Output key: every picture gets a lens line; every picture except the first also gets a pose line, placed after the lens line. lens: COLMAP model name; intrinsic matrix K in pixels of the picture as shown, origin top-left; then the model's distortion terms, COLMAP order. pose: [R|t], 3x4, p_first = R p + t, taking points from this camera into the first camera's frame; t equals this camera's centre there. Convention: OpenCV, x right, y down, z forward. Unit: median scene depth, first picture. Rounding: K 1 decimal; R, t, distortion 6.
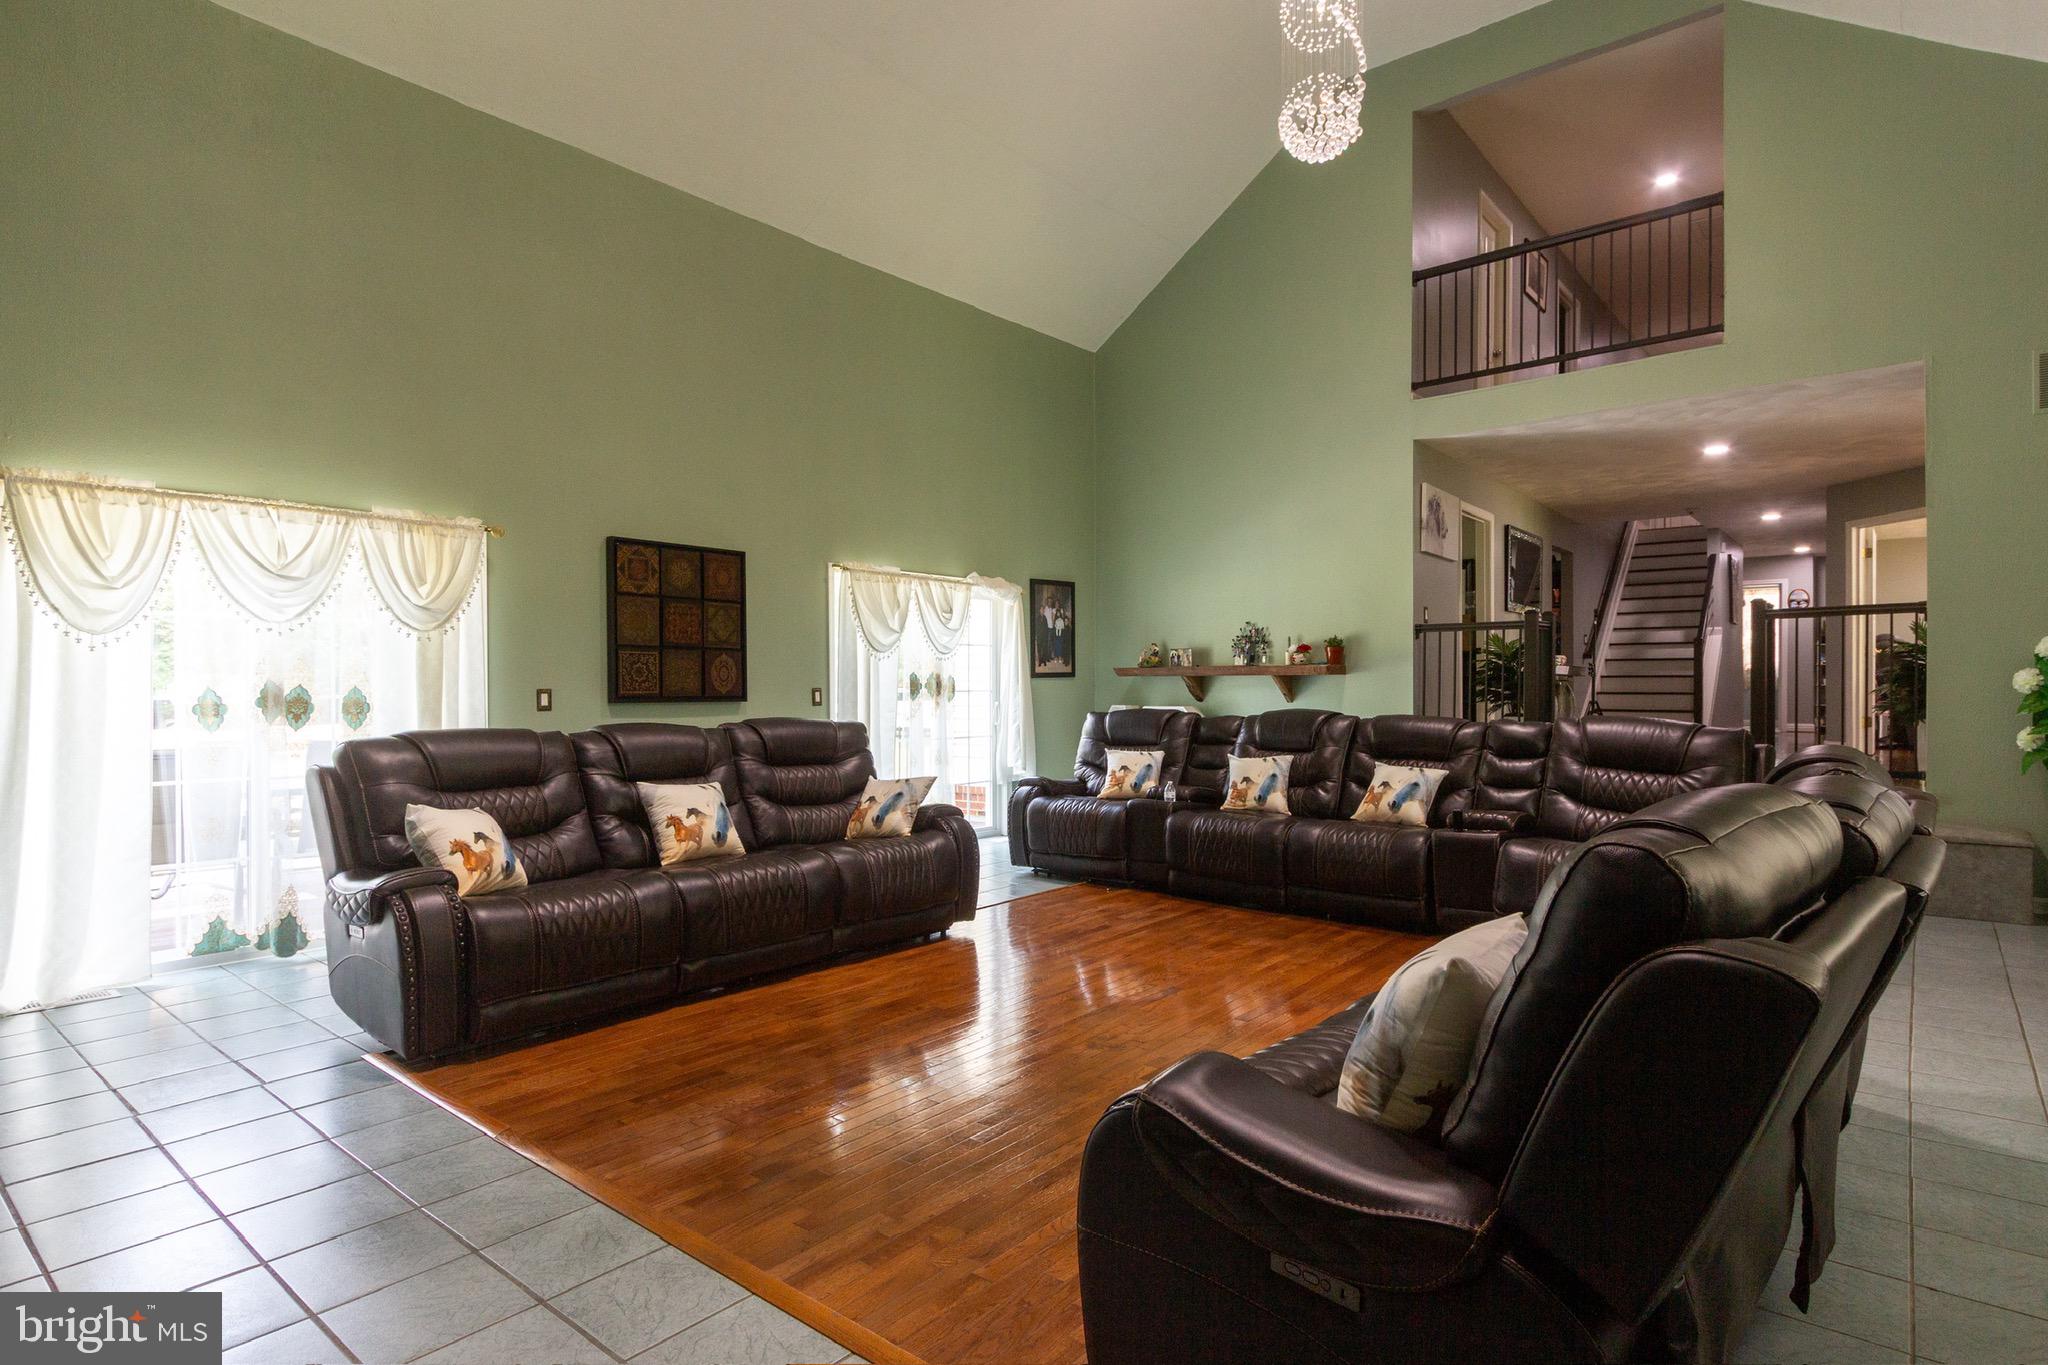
lens RADIAL K [[1063.9, 0, 1035.3], [0, 1063.9, 688.6], [0, 0, 1]] dist [-0.000269, -0.000457]
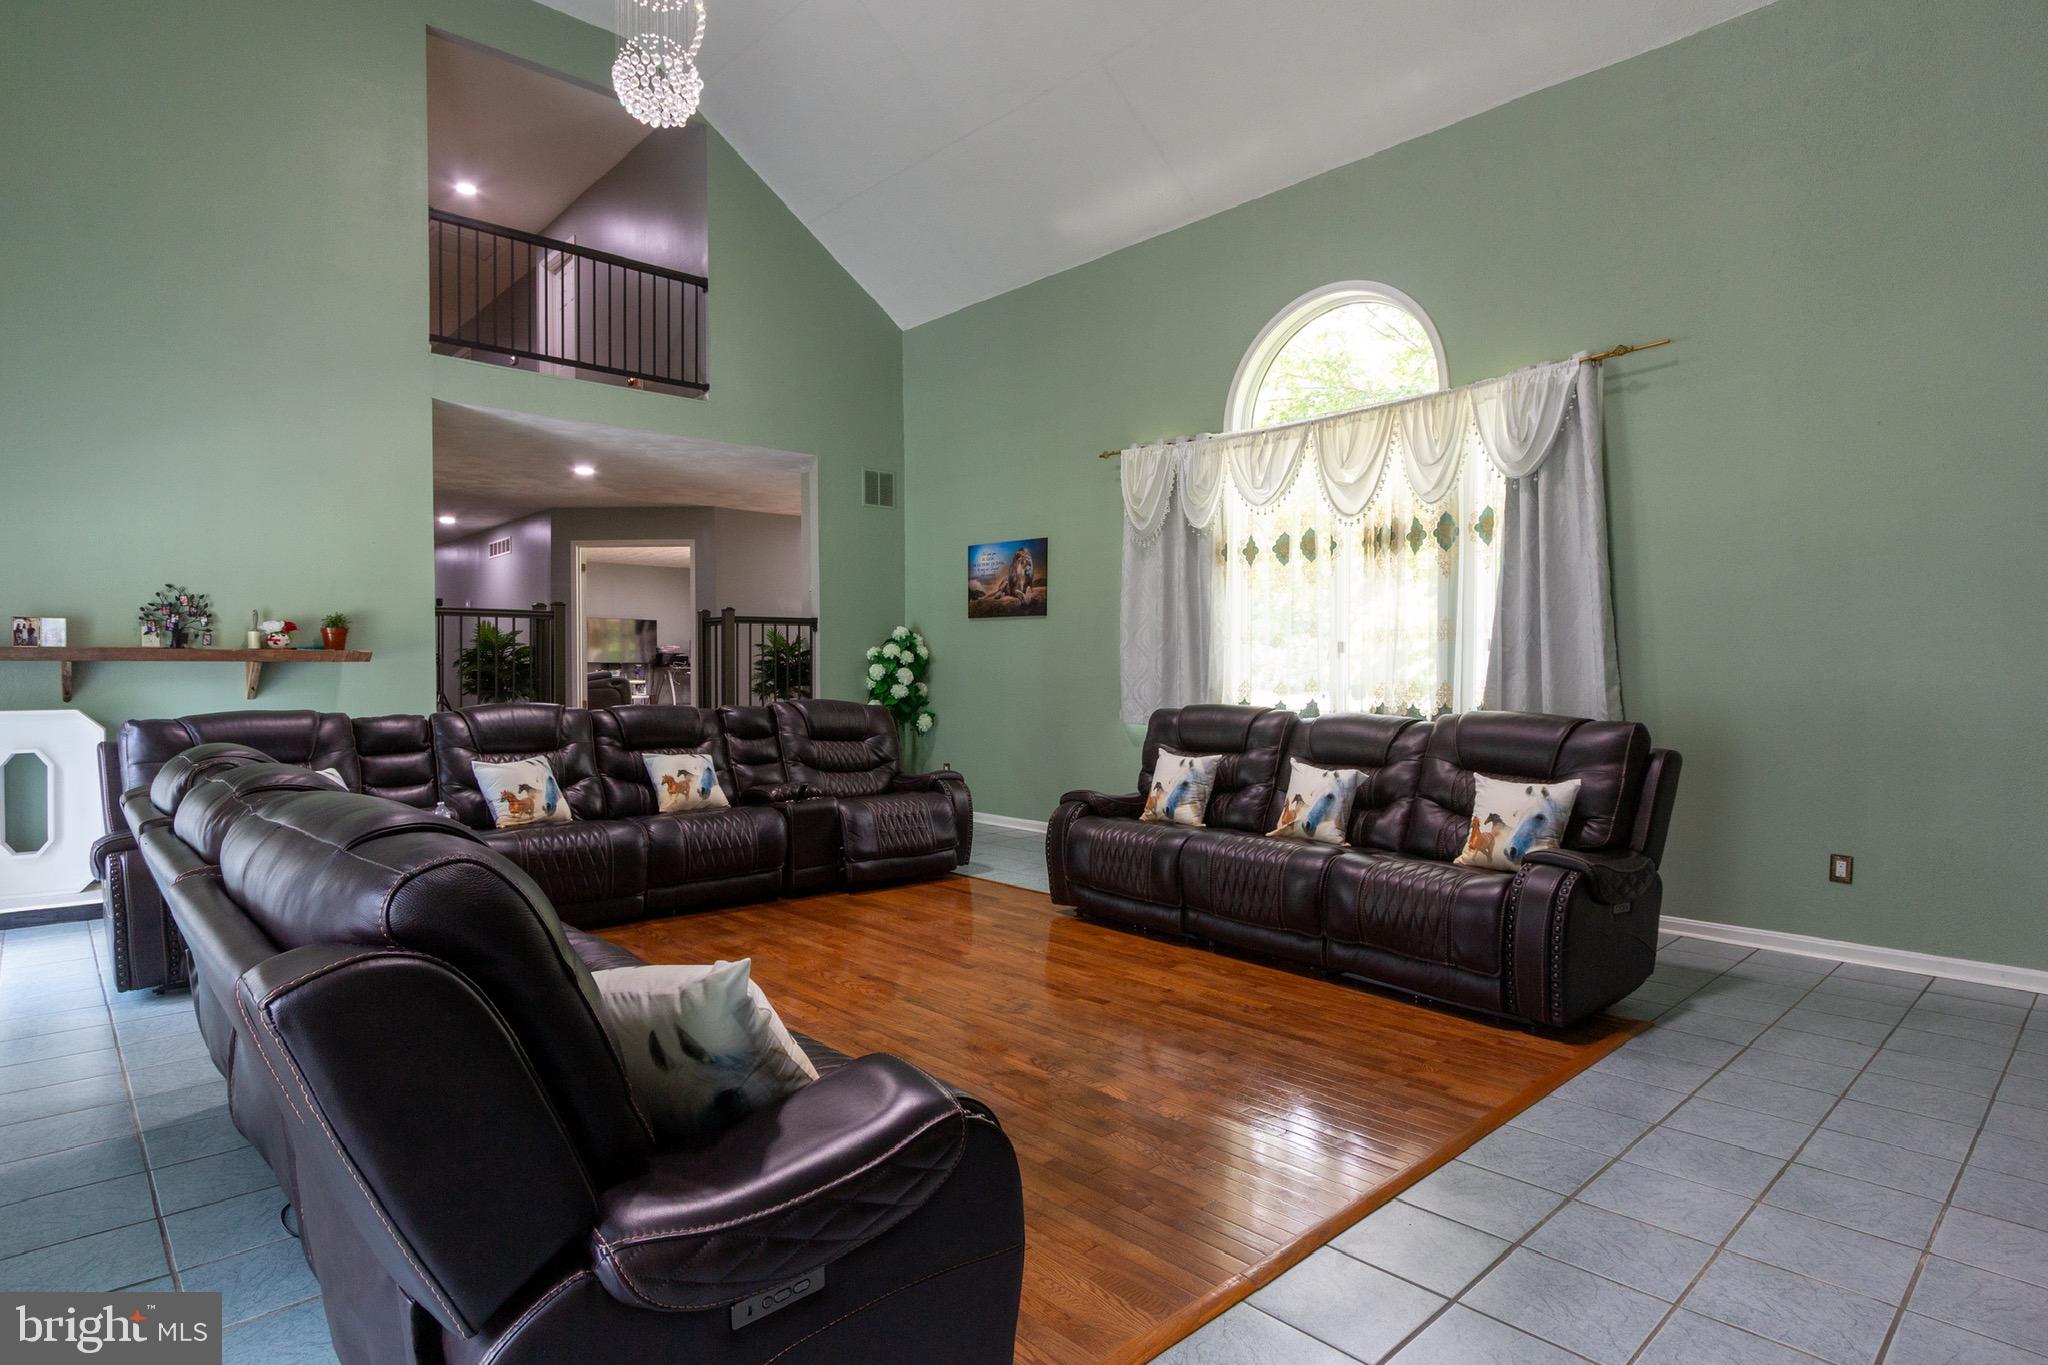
lens RADIAL K [[1080.7, 0, 1030.3], [0, 1080.7, 668.4], [0, 0, 1]] dist [0.000902, -0.000044]
pose [[0.132453, 0.006107, 0.991171, -0.484351], [0.005248, 0.999963, -0.006862, -0.000314], [-0.991175, 0.006111, 0.132416, 0.401136]]
